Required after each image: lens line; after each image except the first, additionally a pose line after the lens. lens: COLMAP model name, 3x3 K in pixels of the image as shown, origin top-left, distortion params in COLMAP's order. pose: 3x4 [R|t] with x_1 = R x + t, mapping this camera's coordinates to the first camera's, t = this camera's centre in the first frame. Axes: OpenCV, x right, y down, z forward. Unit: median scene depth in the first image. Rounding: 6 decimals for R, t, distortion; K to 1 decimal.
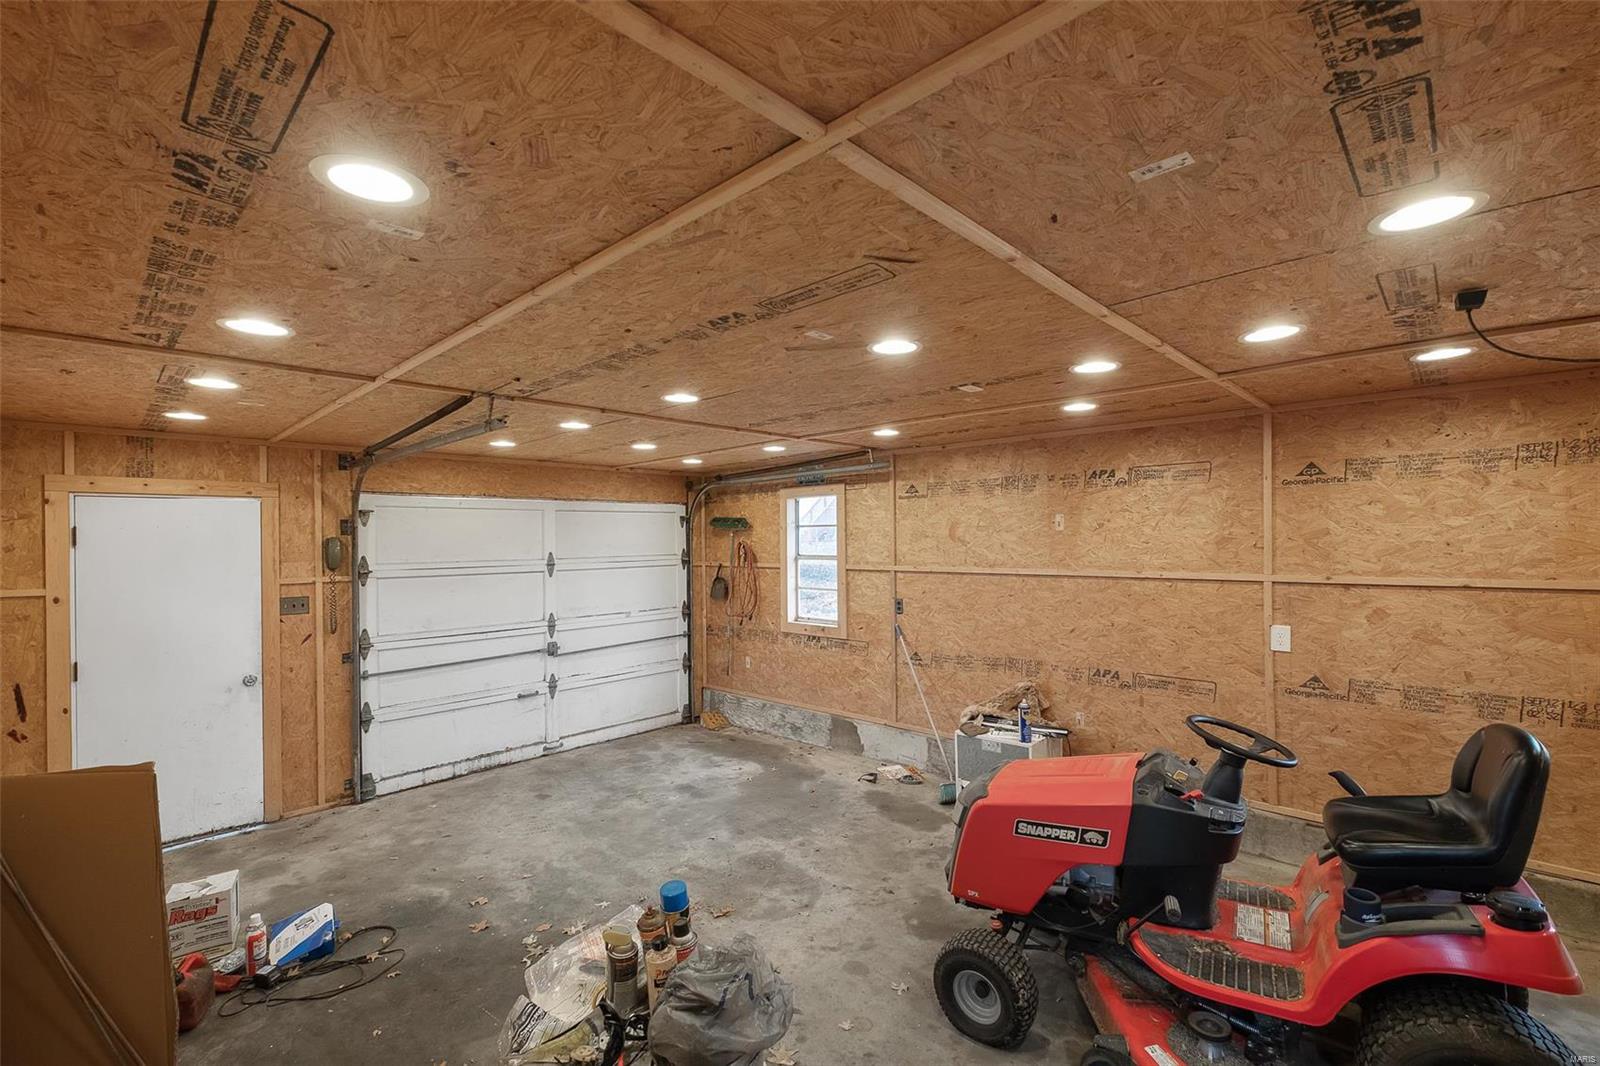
lens RADIAL K [[697.3, 0, 810.9], [0, 697.3, 533.8], [0, 0, 1]] dist [-0.004984, 0.000607]
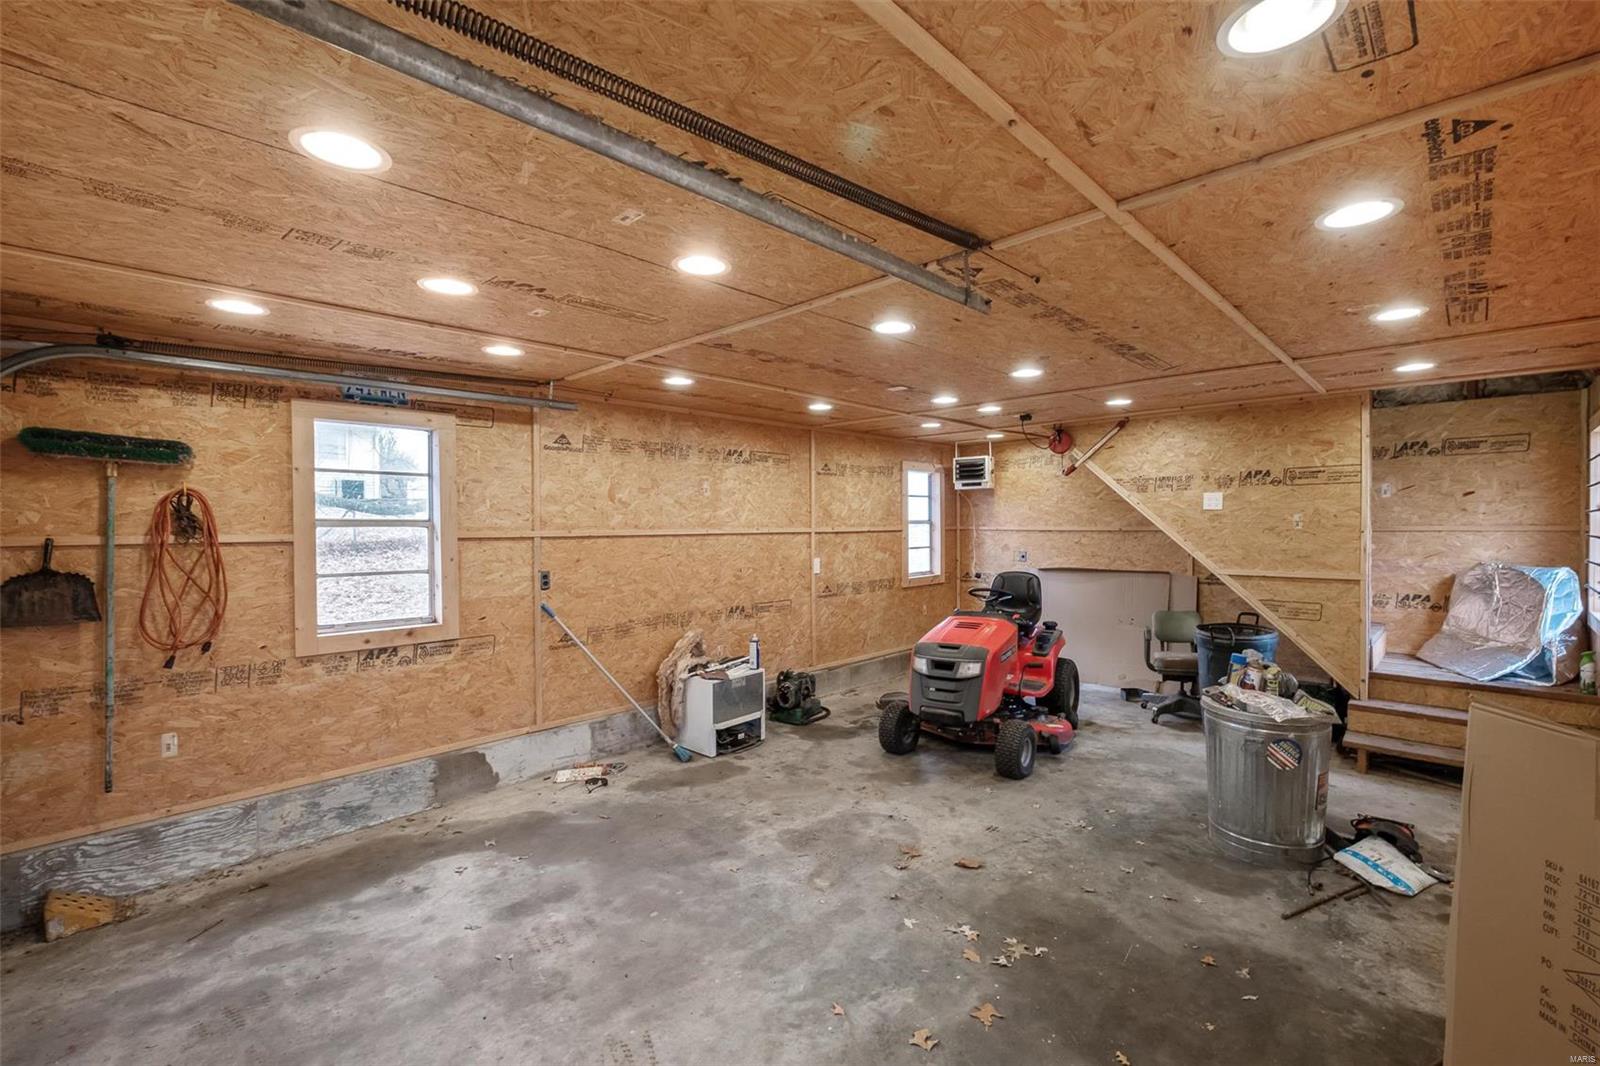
lens RADIAL K [[697.3, 0, 810.2], [0, 697.3, 536.8], [0, 0, 1]] dist [-0.004984, 0.000607]
pose [[0.006681, -0.008771, 0.999939, -0.731123], [-0.003912, 0.999954, 0.008797, 0.047421], [-0.999970, -0.003971, 0.006646, 0.730800]]
